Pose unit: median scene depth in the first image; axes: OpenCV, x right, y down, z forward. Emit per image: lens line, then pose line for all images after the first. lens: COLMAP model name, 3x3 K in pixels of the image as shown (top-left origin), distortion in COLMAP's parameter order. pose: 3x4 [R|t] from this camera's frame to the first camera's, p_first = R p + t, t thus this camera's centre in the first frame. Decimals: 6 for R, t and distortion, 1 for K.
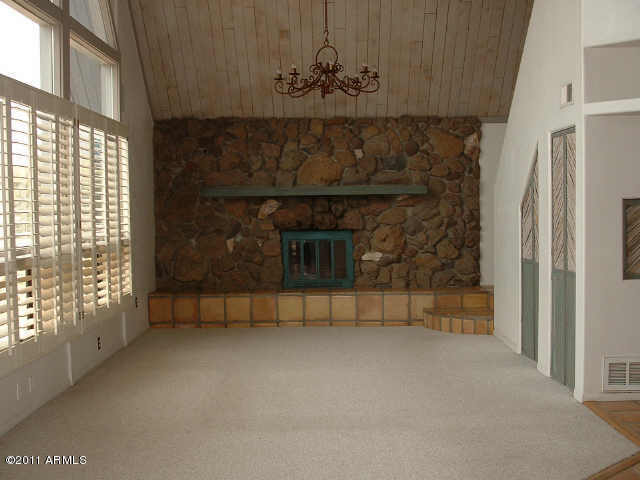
lens RADIAL K [[842.7, 0, 320.2], [0, 842.7, 240.8], [0, 0, 1]] dist [-0.166641, 0.000000]
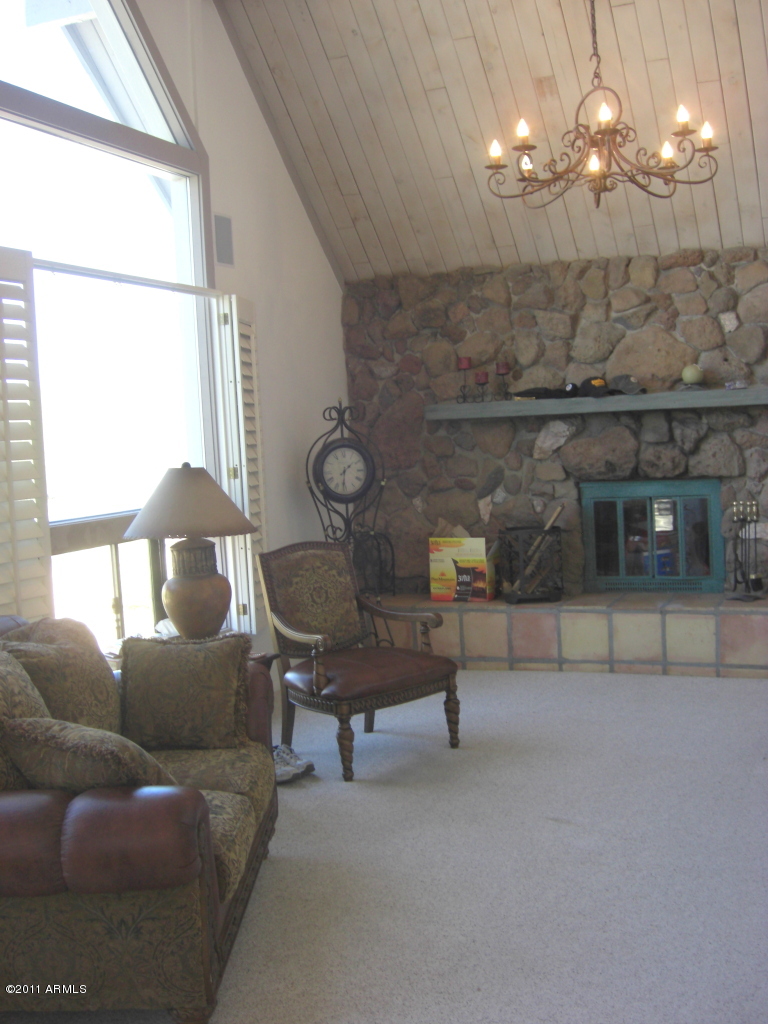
lens RADIAL K [[1147.0, 0, 384.8], [0, 1147.0, 515.7], [0, 0, 1]] dist [-0.130677, 0.000000]
pose [[0.927609, -0.004972, -0.373518, 0.105127], [0.020749, 0.999054, 0.038228, -0.020084], [0.372975, -0.043211, 0.926835, 0.310075]]
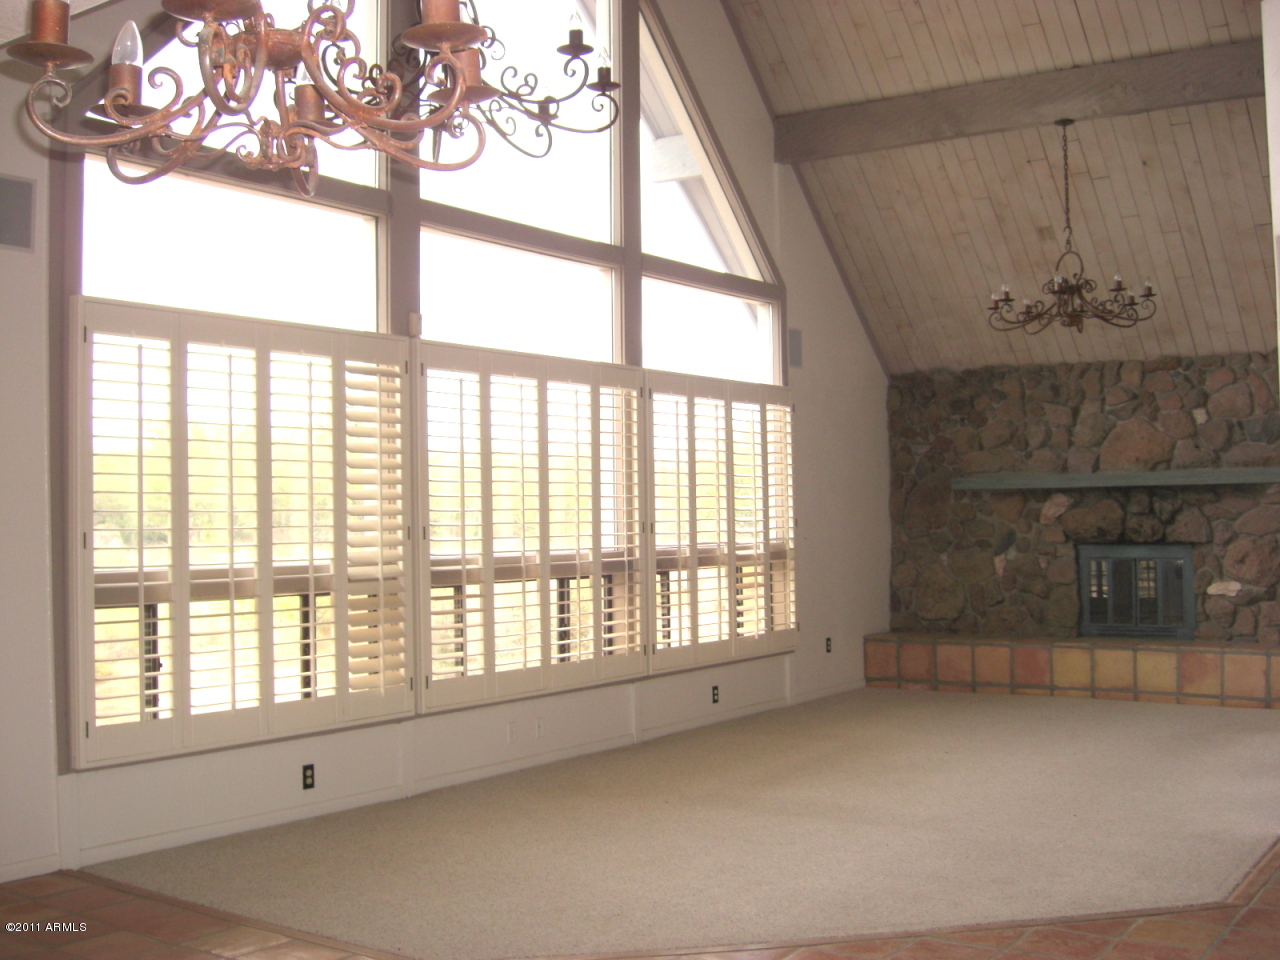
lens RADIAL K [[1433.7, 0, 641.6], [0, 1433.7, 468.4], [0, 0, 1]] dist [-0.130677, 0.000000]
pose [[0.822311, -0.014688, -0.568849, 0.287527], [-0.023113, 0.997980, -0.059180, 0.002032], [0.568569, 0.061812, 0.820310, -0.046128]]
